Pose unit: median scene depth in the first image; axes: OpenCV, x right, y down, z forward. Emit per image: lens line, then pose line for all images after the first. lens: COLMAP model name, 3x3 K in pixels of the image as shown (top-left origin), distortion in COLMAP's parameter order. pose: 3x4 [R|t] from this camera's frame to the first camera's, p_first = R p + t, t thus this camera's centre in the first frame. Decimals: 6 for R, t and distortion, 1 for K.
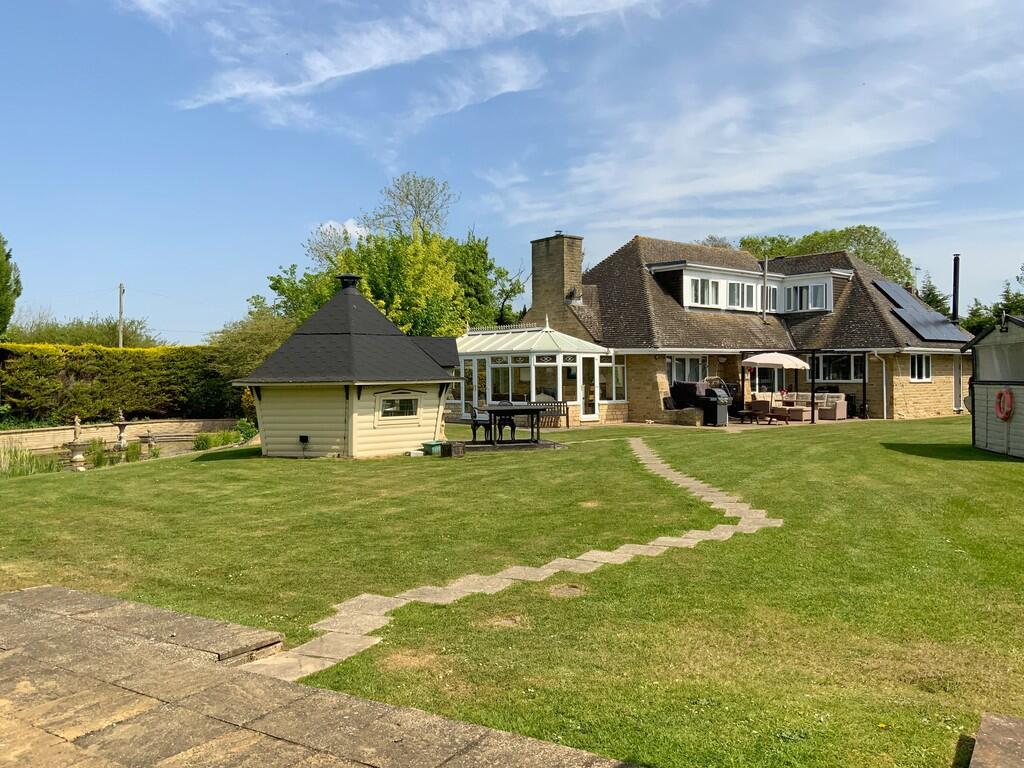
lens RADIAL K [[1007.6, 0, 512.0], [0, 1007.6, 384.0], [0, 0, 1]] dist [0.472468, -1.630063]
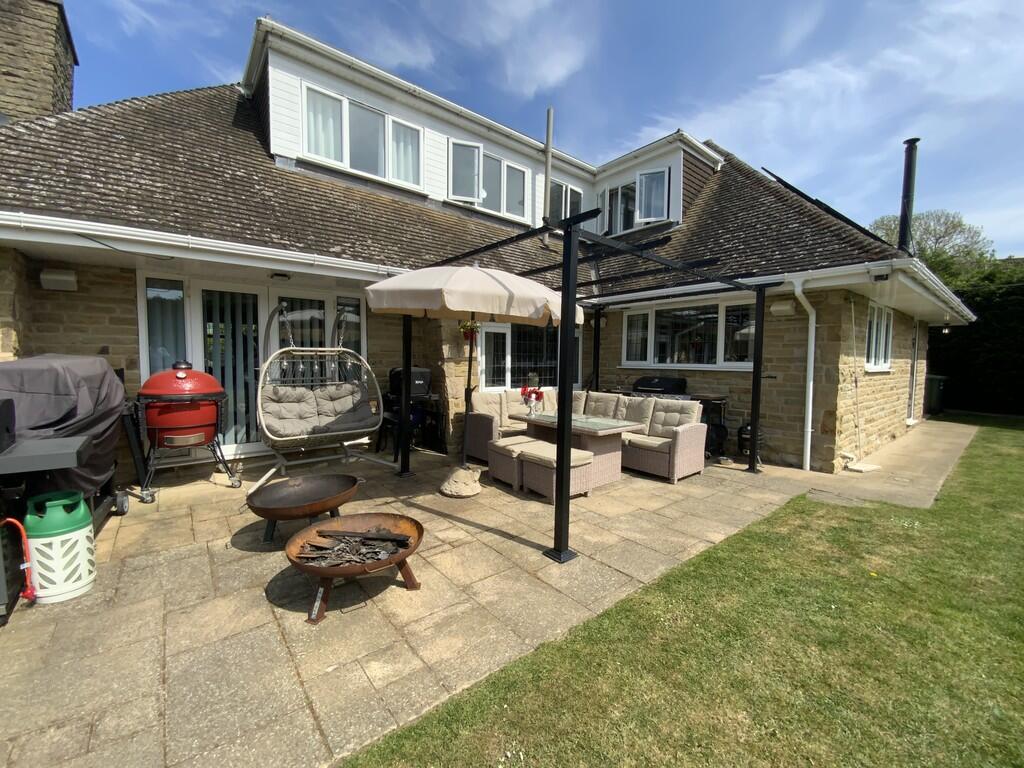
lens RADIAL K [[416.2, 0, 512.0], [0, 416.2, 384.0], [0, 0, 1]] dist [0.018081, -0.018503]
pose [[0.995325, 0.024464, -0.093430, 0.262363], [-0.019150, 0.998170, 0.057354, -0.003812], [0.094662, -0.055297, 0.993973, 0.832392]]
